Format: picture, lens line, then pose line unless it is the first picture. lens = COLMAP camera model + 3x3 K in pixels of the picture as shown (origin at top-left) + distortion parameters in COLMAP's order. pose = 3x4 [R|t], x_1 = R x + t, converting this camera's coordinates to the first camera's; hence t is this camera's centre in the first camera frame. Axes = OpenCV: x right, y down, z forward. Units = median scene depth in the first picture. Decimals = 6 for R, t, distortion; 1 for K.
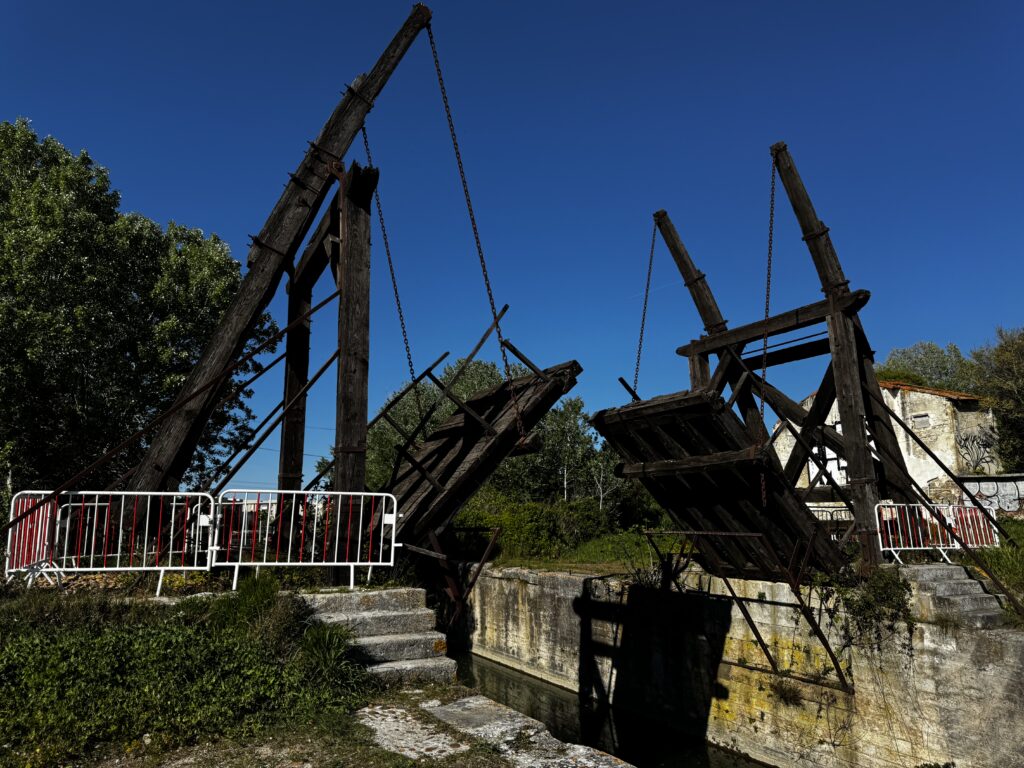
lens RADIAL K [[717.4, 0, 467.3], [0, 717.4, 381.2], [0, 0, 1]] dist [0.006835, -0.040342]
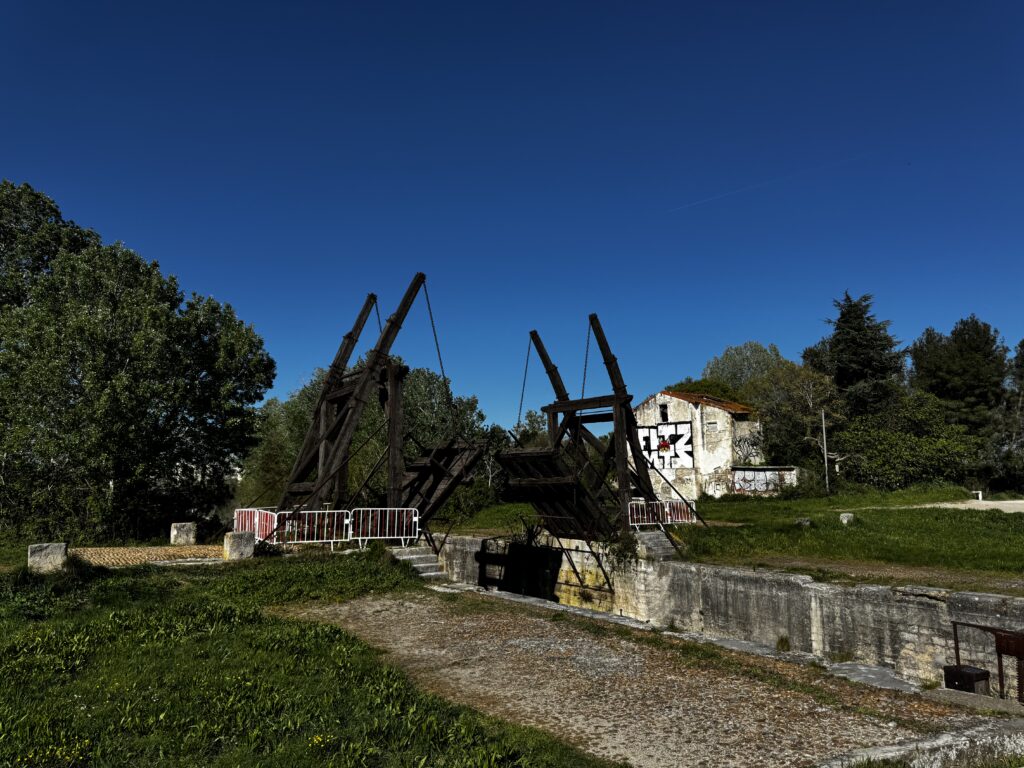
lens RADIAL K [[717.4, 0, 467.3], [0, 717.4, 381.2], [0, 0, 1]] dist [0.006835, -0.040342]
pose [[0.987318, 0.018634, 0.157655, -0.191137], [-0.027190, 0.998262, 0.052286, -0.238162], [-0.156407, -0.055909, 0.986109, -0.823920]]
